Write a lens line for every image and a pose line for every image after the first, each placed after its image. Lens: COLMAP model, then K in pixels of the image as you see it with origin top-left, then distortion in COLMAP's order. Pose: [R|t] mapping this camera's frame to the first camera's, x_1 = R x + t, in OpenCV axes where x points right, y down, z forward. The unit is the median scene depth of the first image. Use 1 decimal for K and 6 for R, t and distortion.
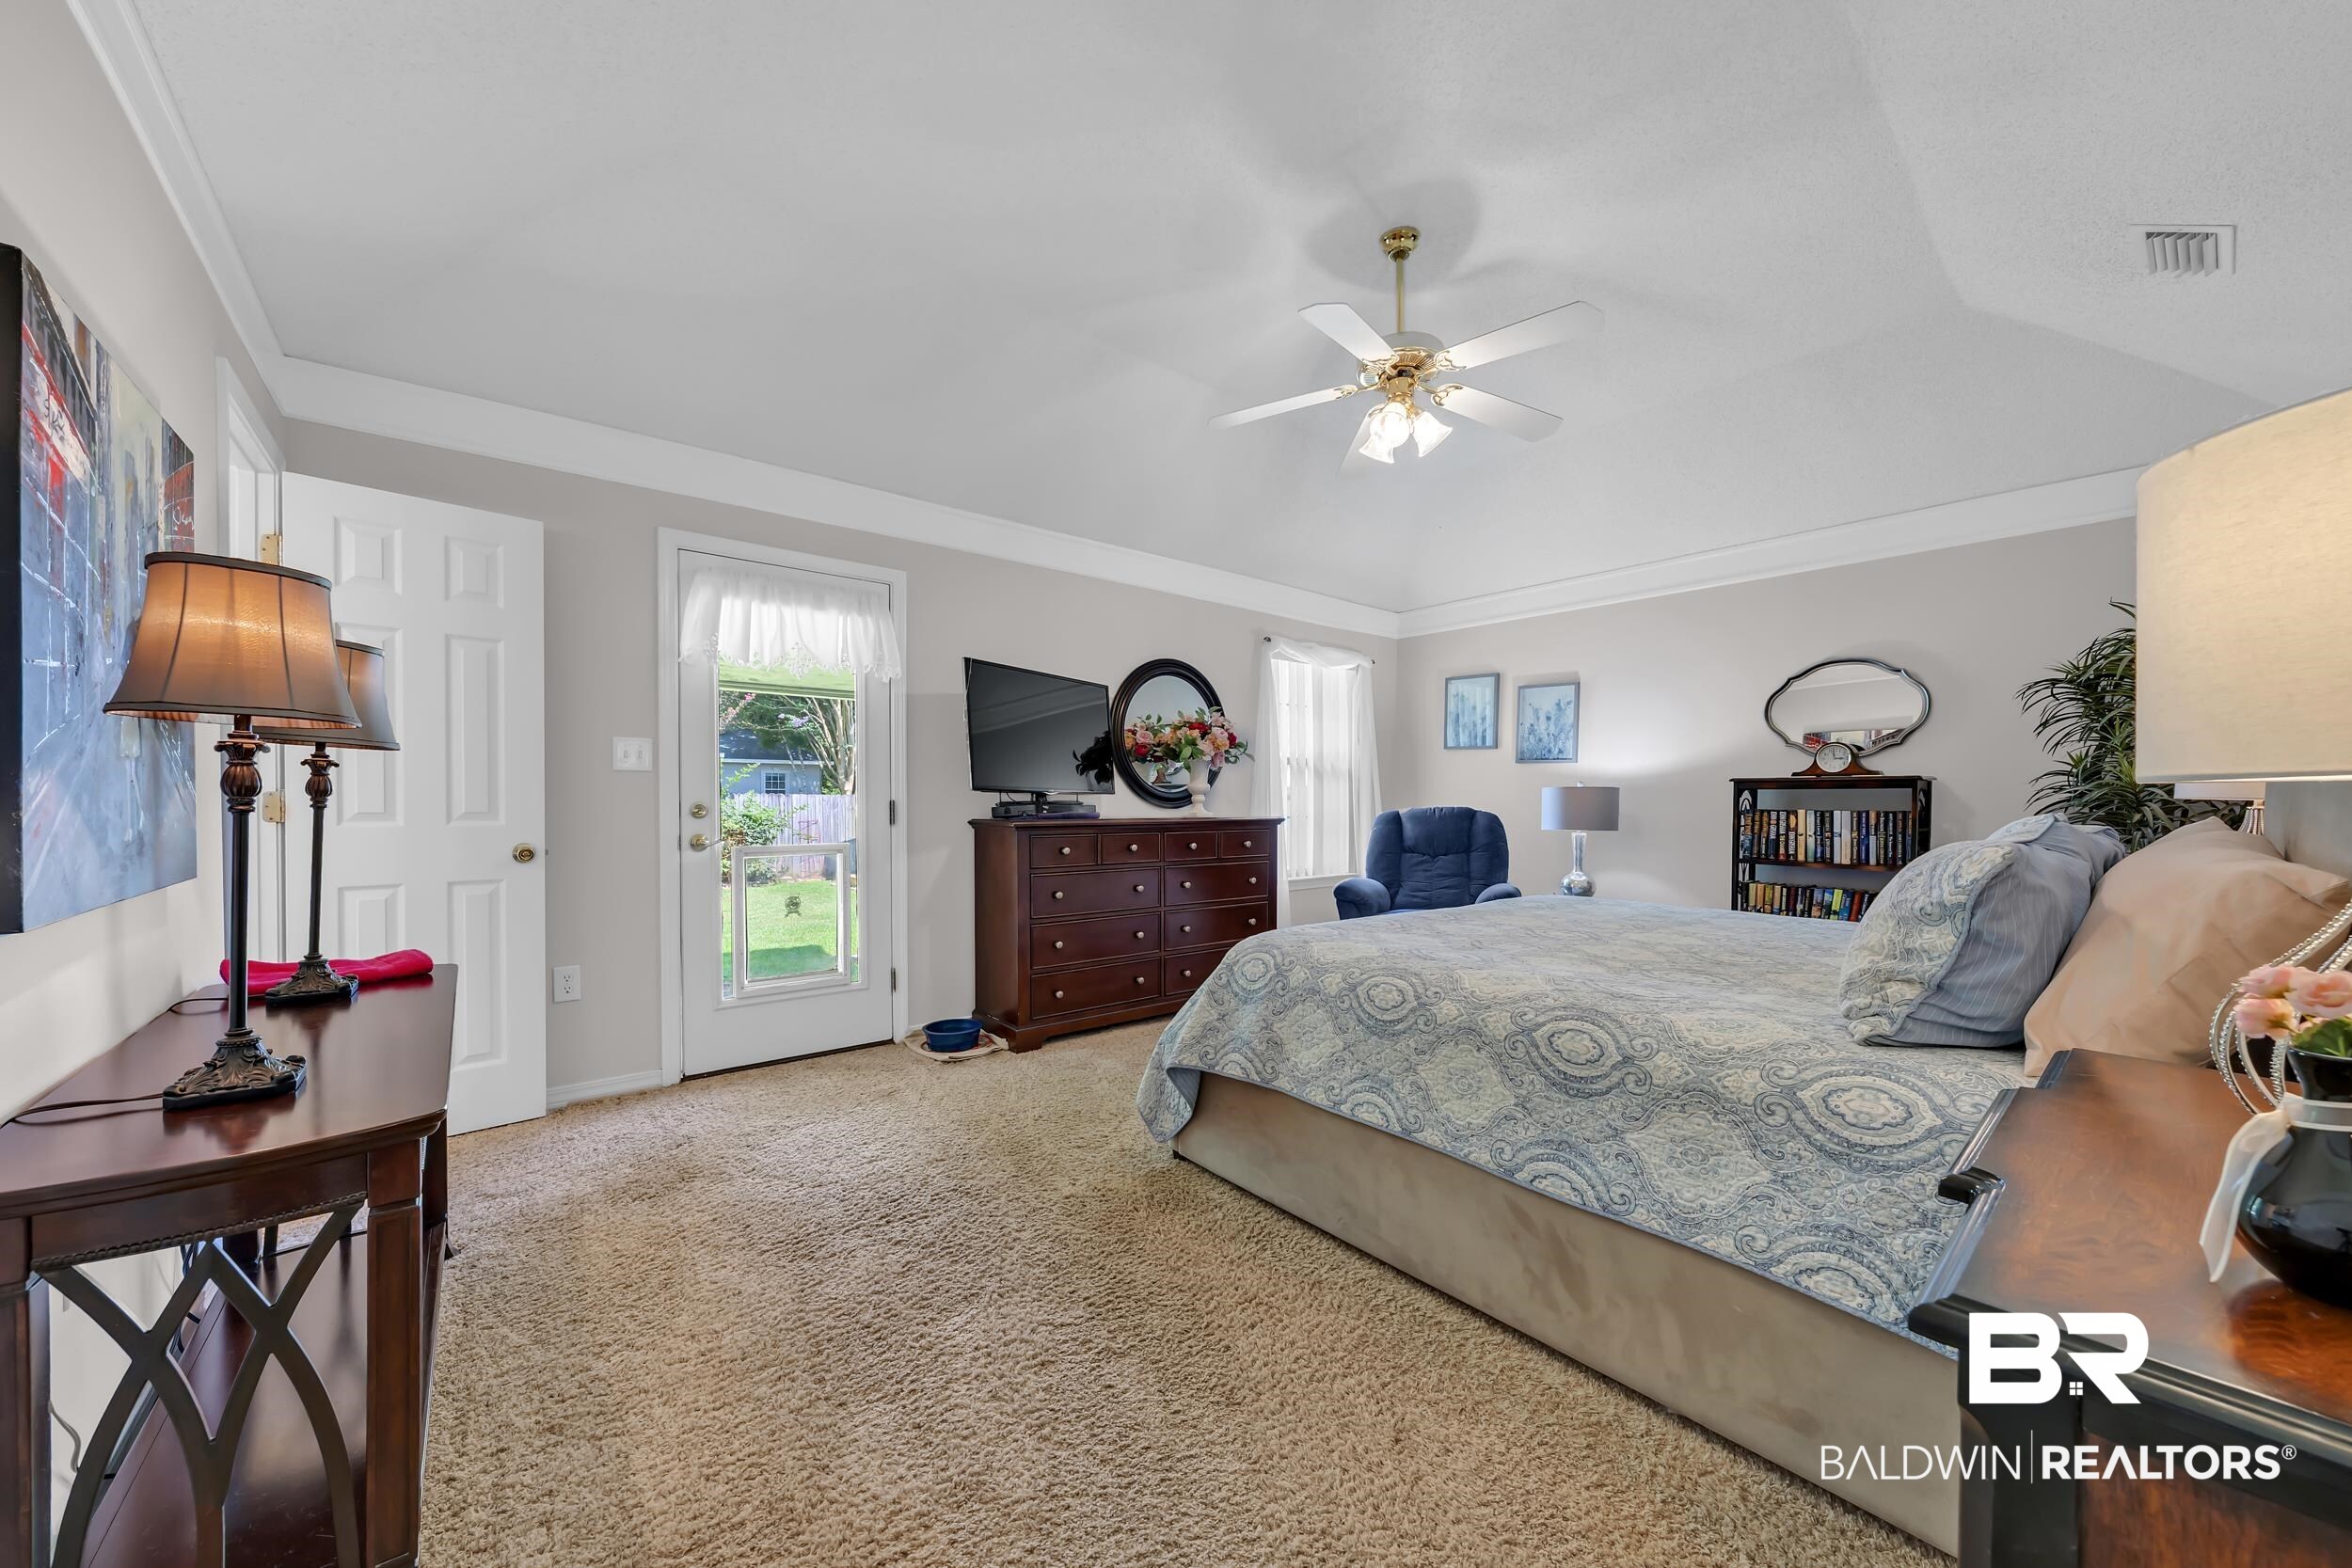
lens RADIAL K [[819.5, 0, 1184.1], [0, 819.5, 784.2], [0, 0, 1]] dist [-0.000600, 0.000337]
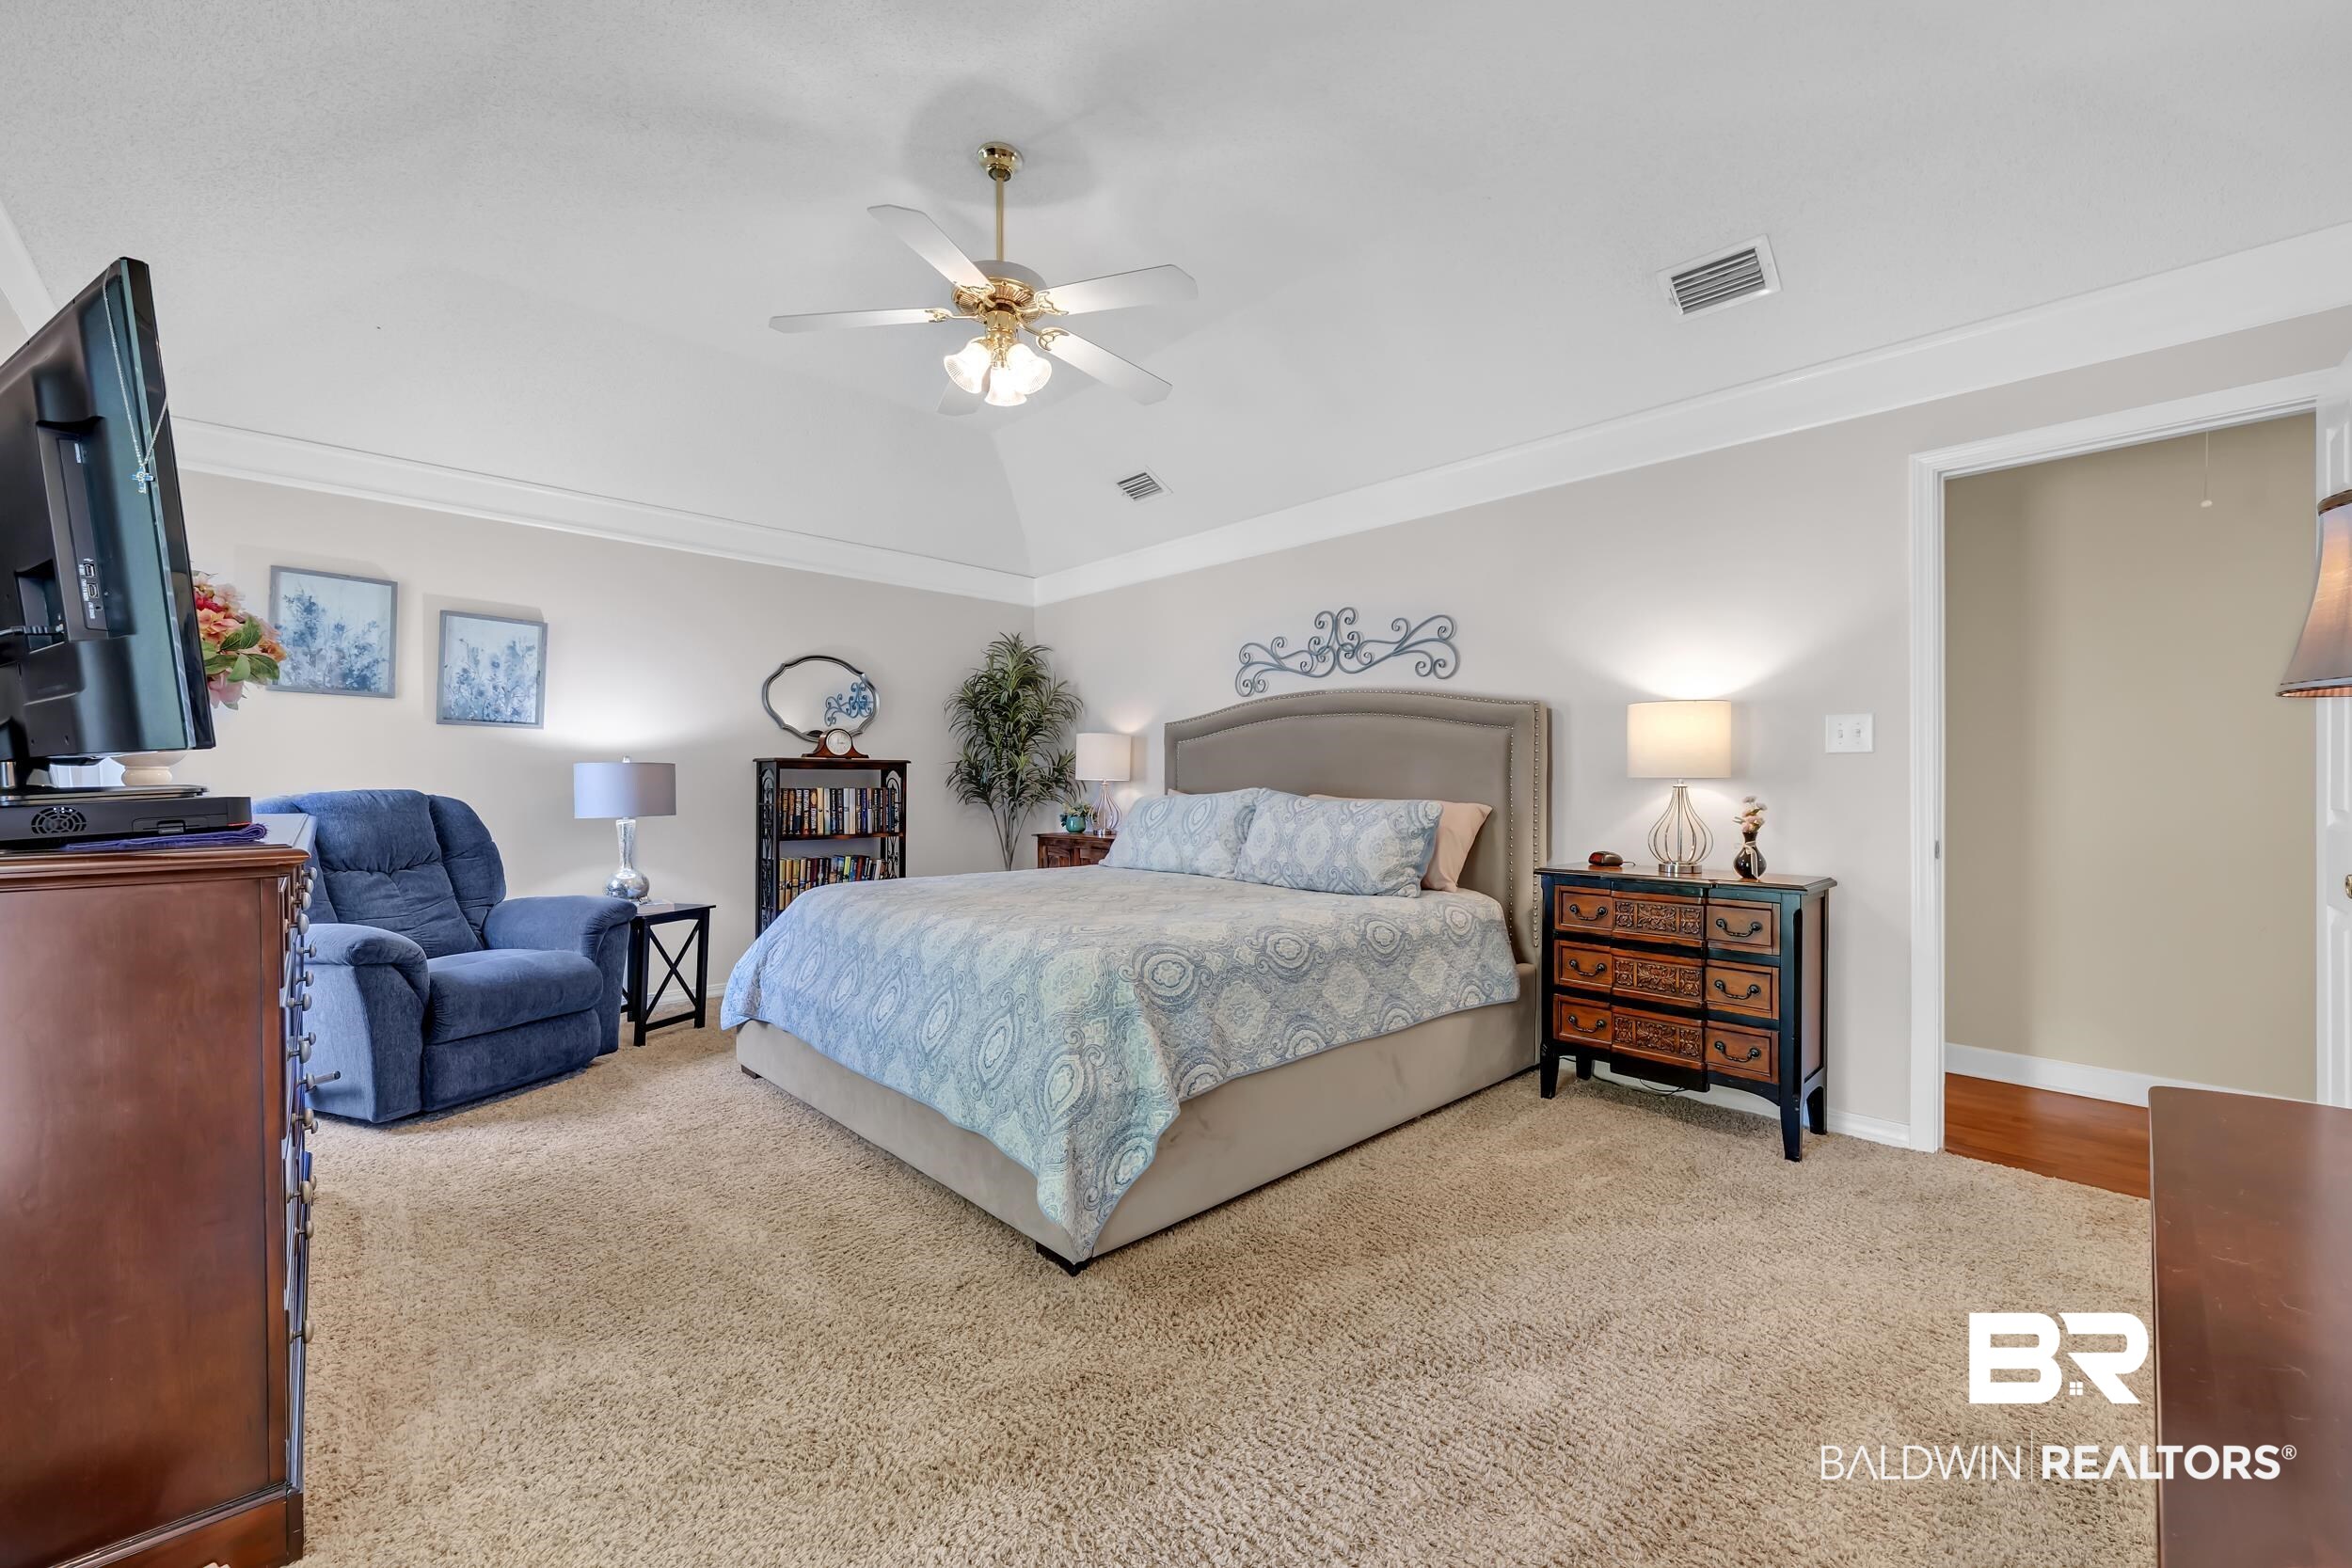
lens RADIAL K [[931.3, 0, 1169.6], [0, 931.3, 756.6], [0, 0, 1]] dist [0.000091, 0.000113]
pose [[-0.044910, 0.022289, 0.998742, -0.526114], [-0.022128, 0.999484, -0.023300, 0.007874], [-0.998746, -0.023146, -0.044394, 0.592906]]
